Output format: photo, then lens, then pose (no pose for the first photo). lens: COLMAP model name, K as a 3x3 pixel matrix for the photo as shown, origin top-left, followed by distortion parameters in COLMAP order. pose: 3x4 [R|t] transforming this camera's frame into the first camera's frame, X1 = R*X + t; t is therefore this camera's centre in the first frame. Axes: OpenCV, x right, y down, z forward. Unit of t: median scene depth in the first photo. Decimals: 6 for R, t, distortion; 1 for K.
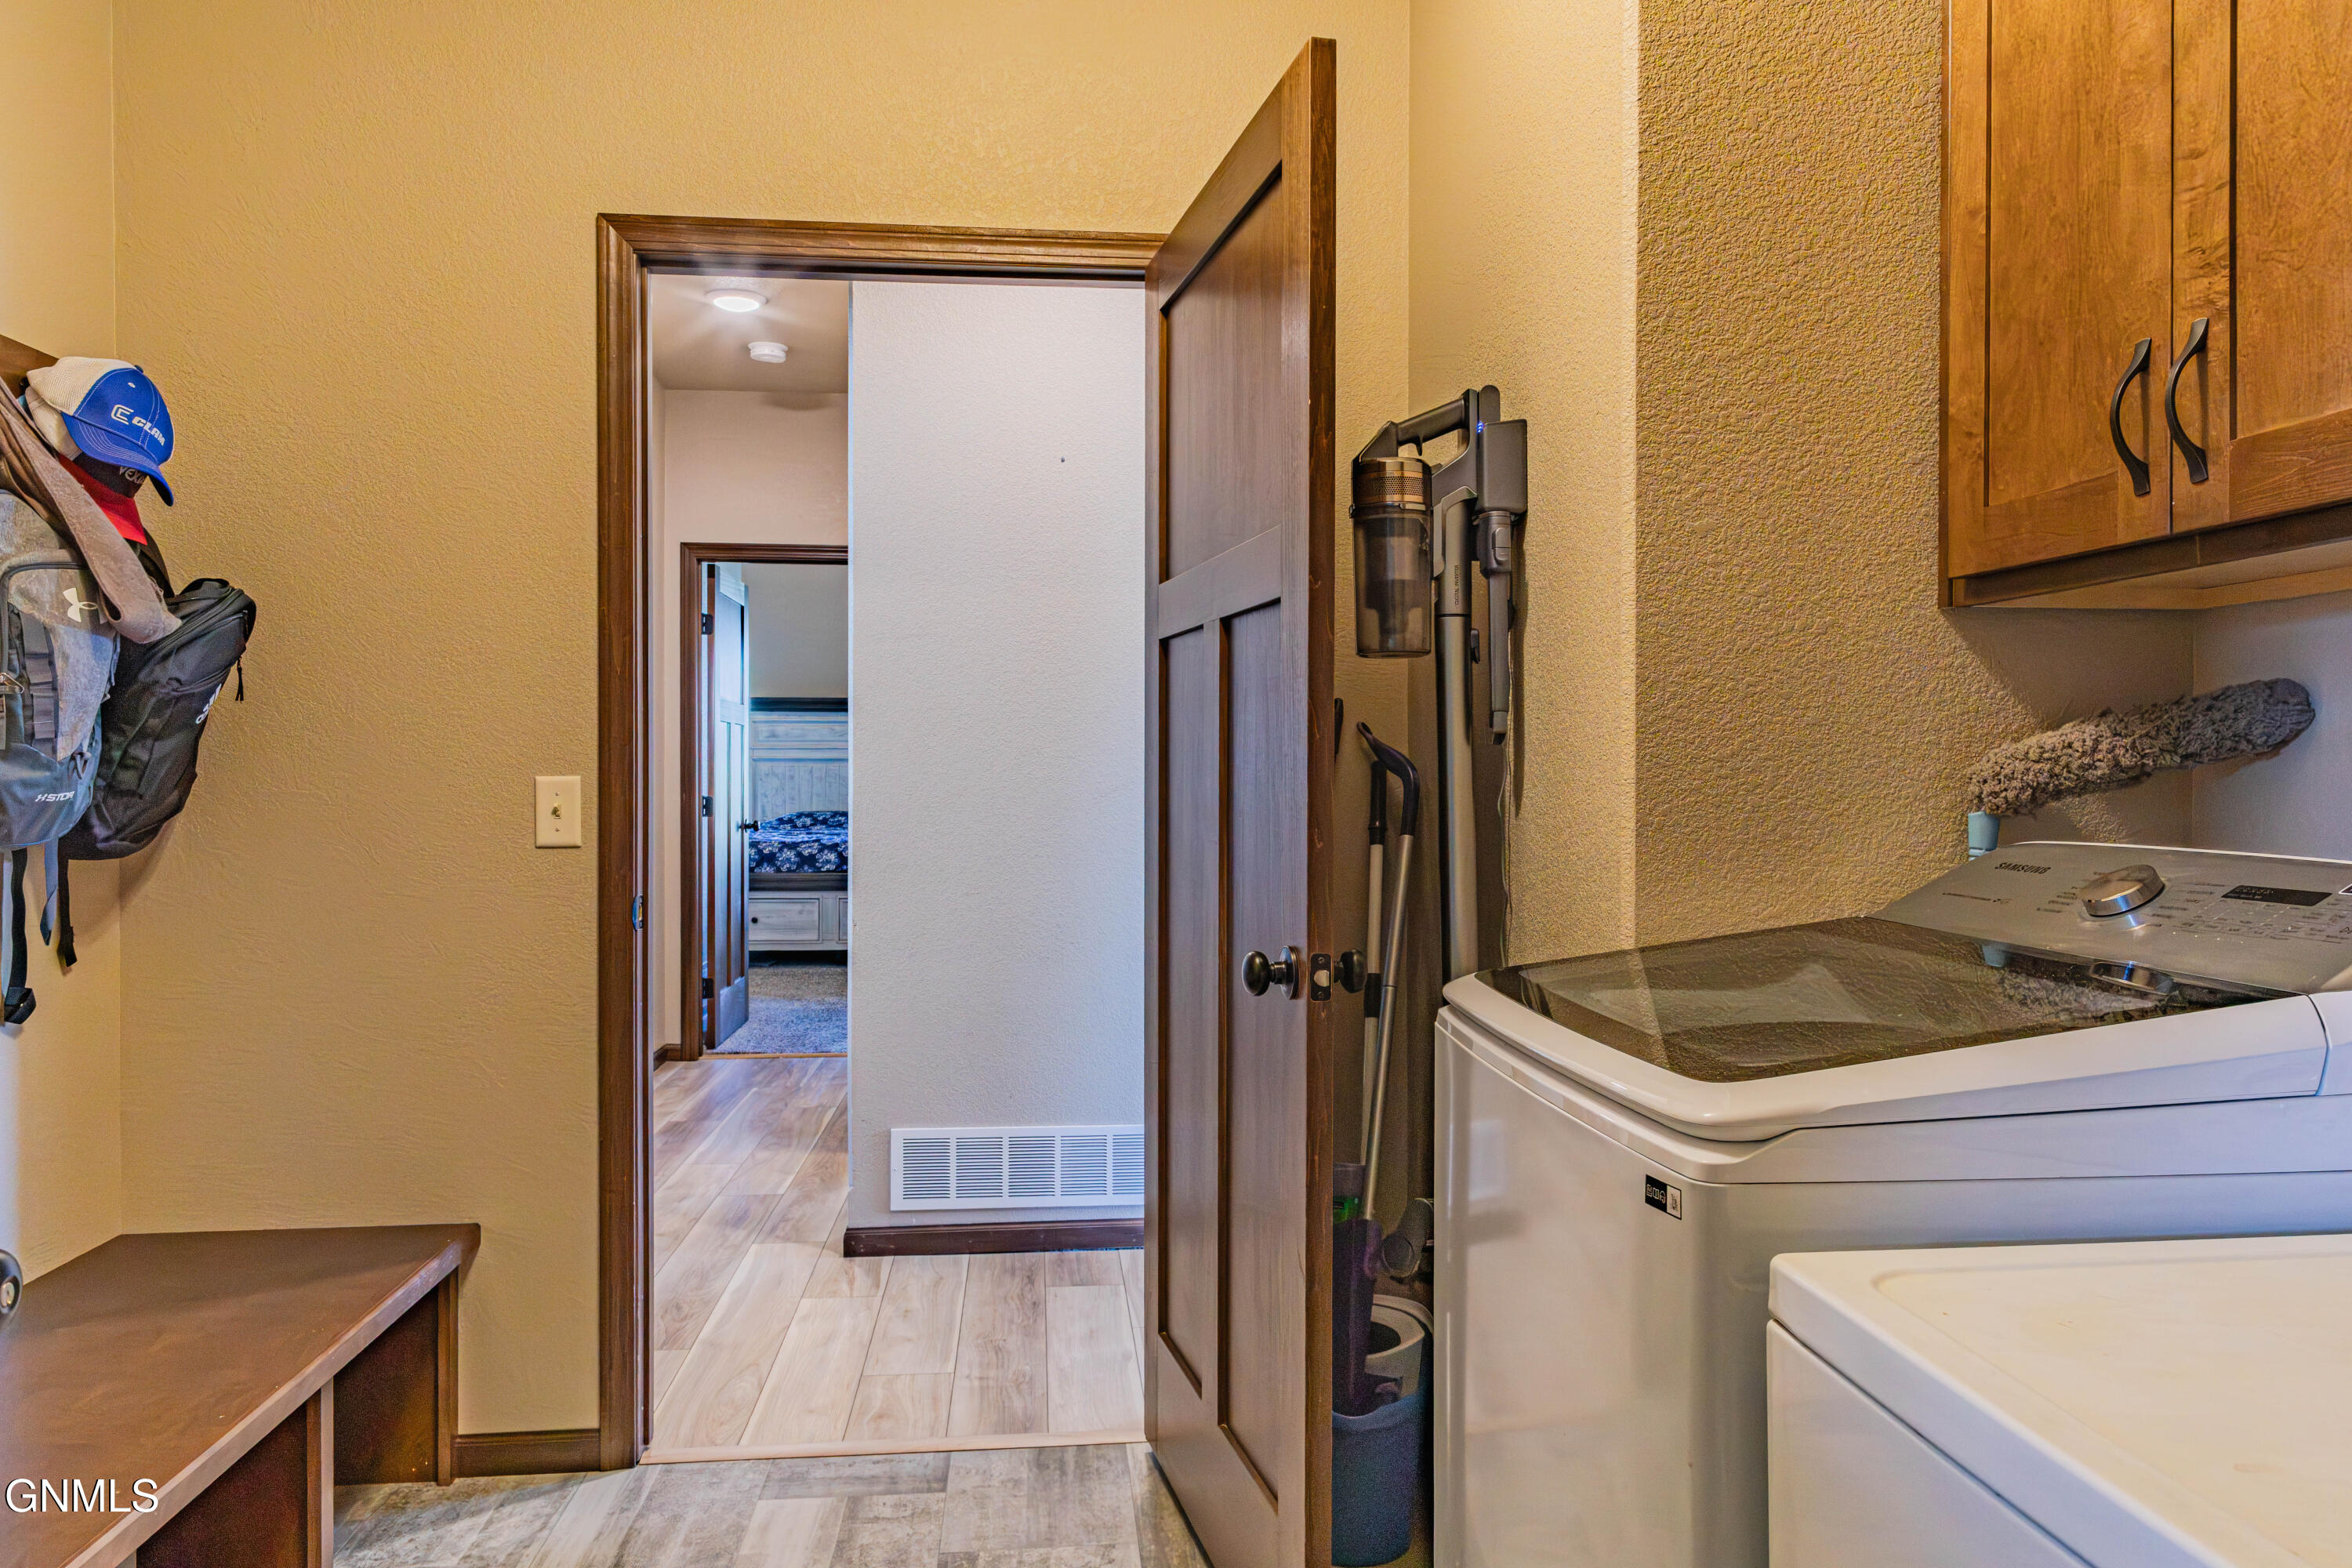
lens RADIAL K [[1587.5, 0, 1174.9], [0, 1587.5, 779.0], [0, 0, 1]] dist [0.019609, -0.012193]
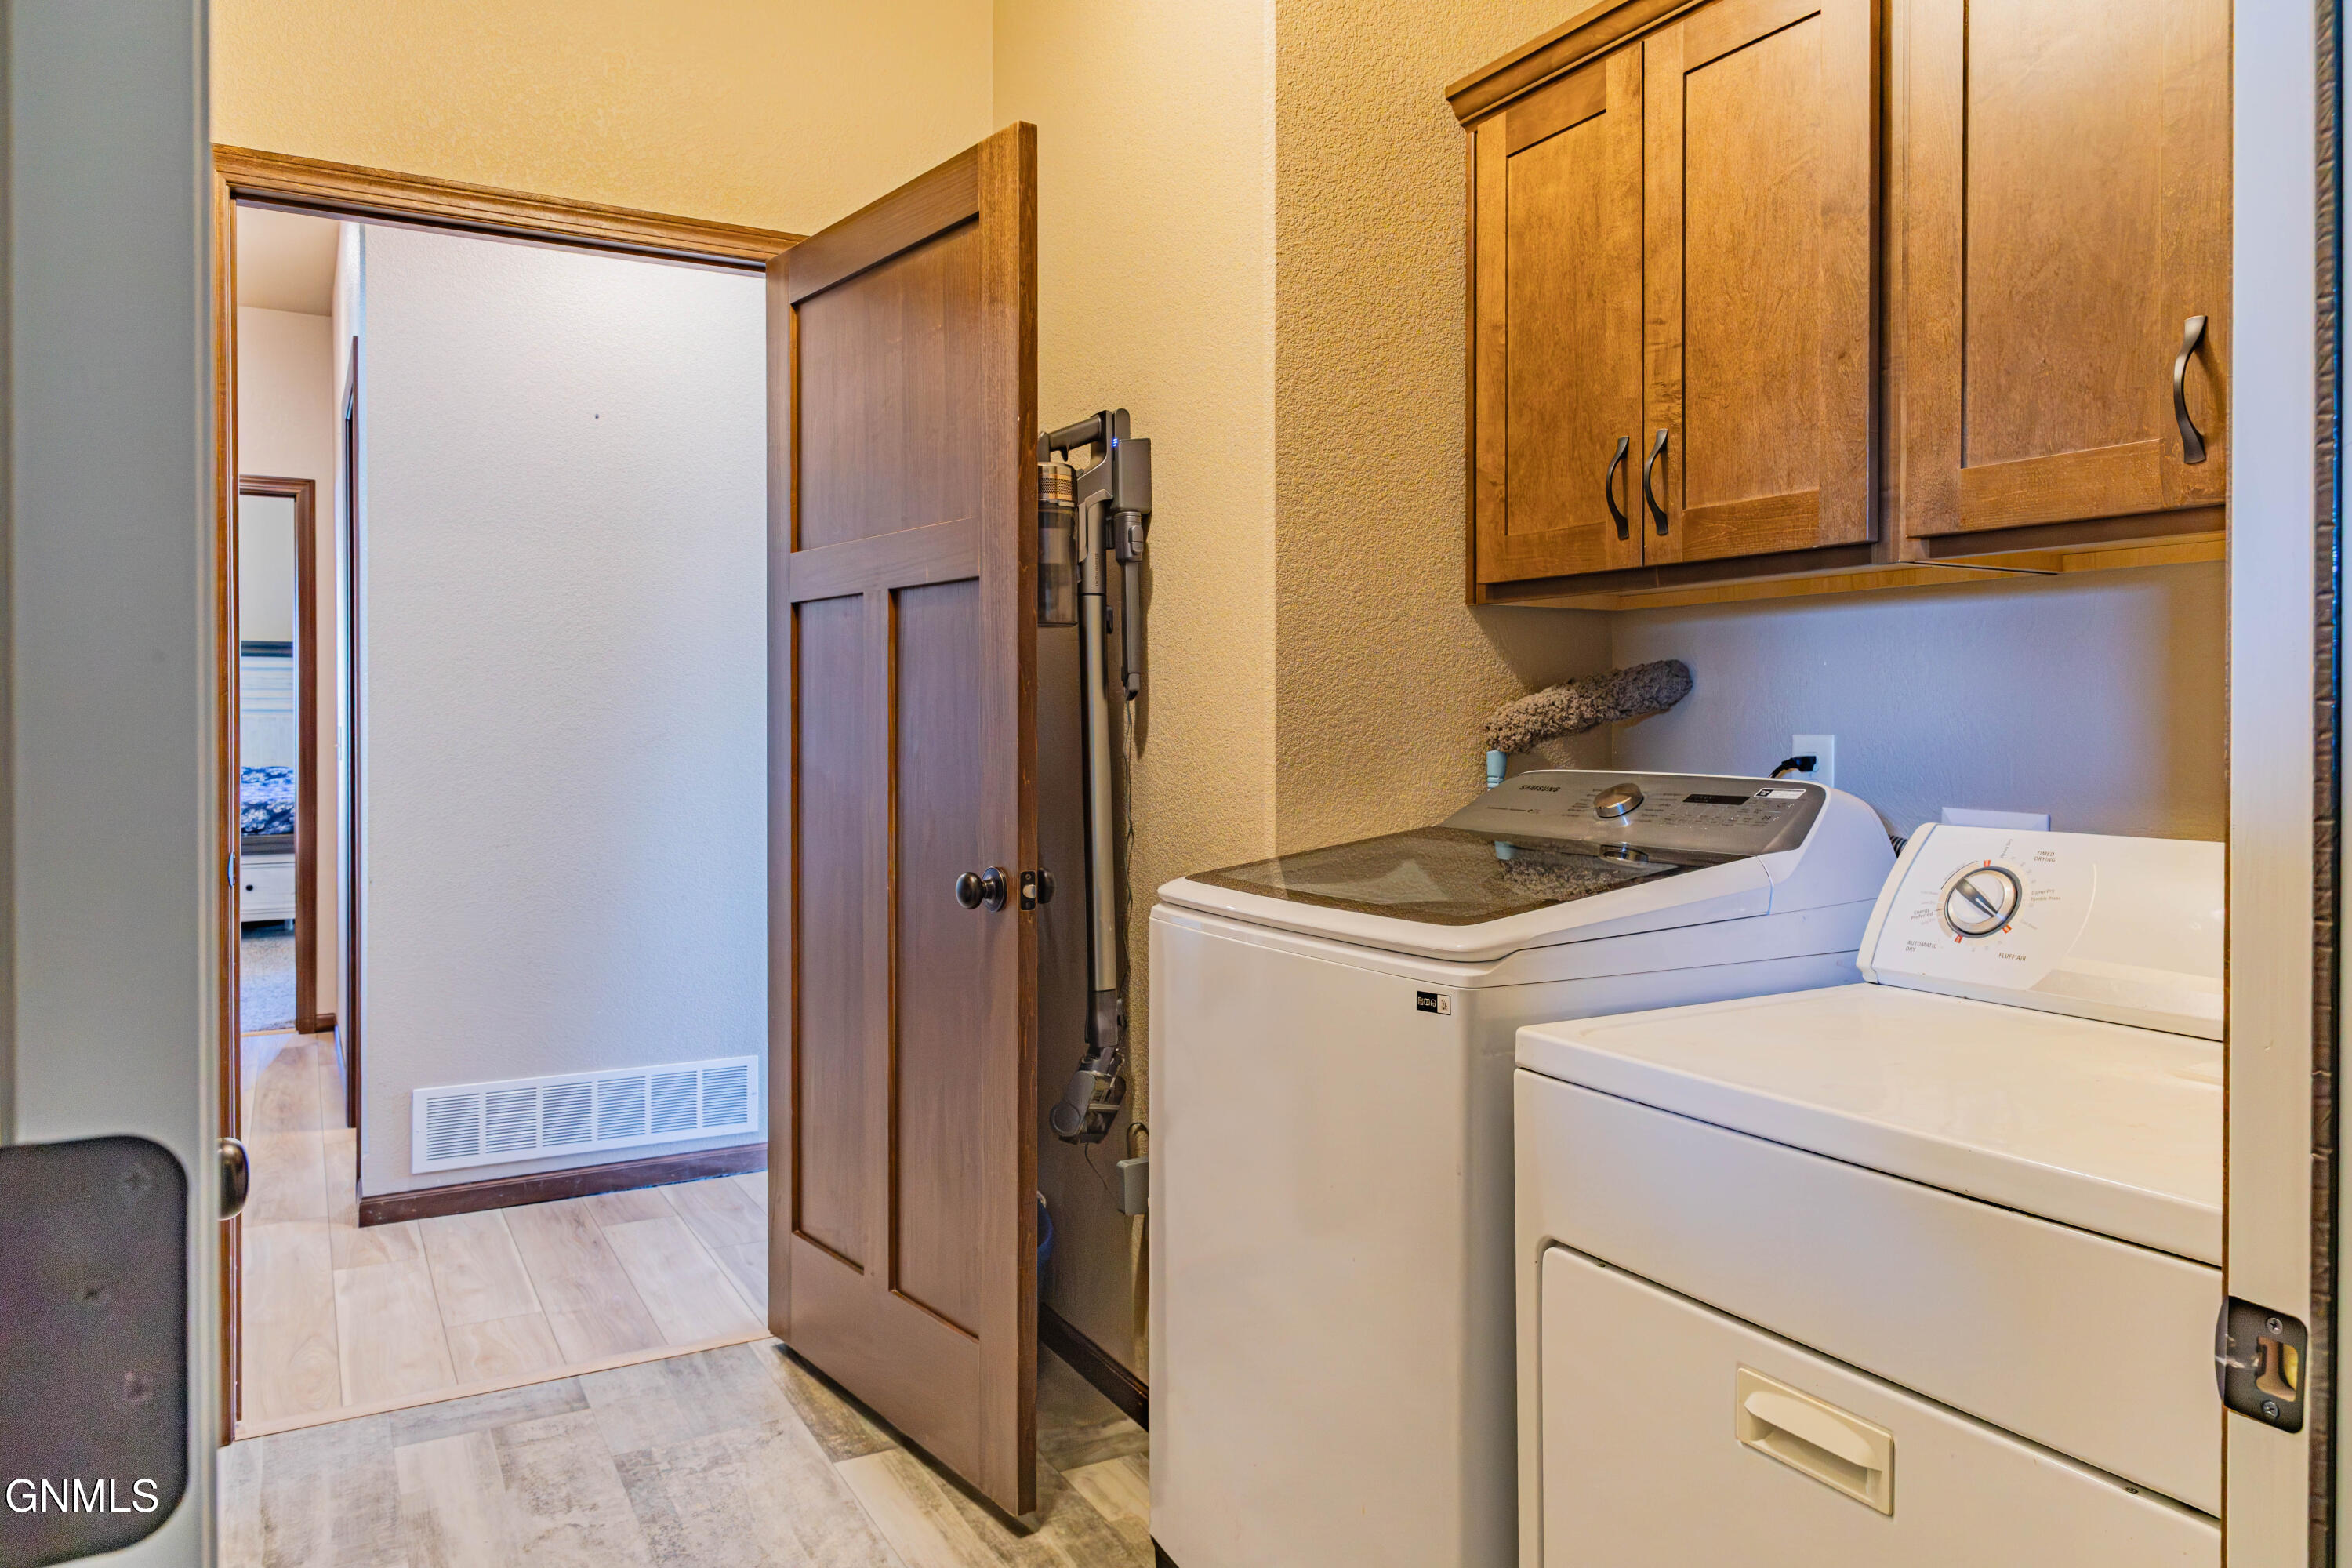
lens RADIAL K [[1587.5, 0, 1154.2], [0, 1587.5, 727.2], [0, 0, 1]] dist [0.019609, -0.012193]
pose [[0.920426, -0.001693, 0.390912, -0.312461], [0.002583, 0.999995, -0.001751, 0.001542], [-0.390907, 0.002622, 0.920426, -0.169351]]
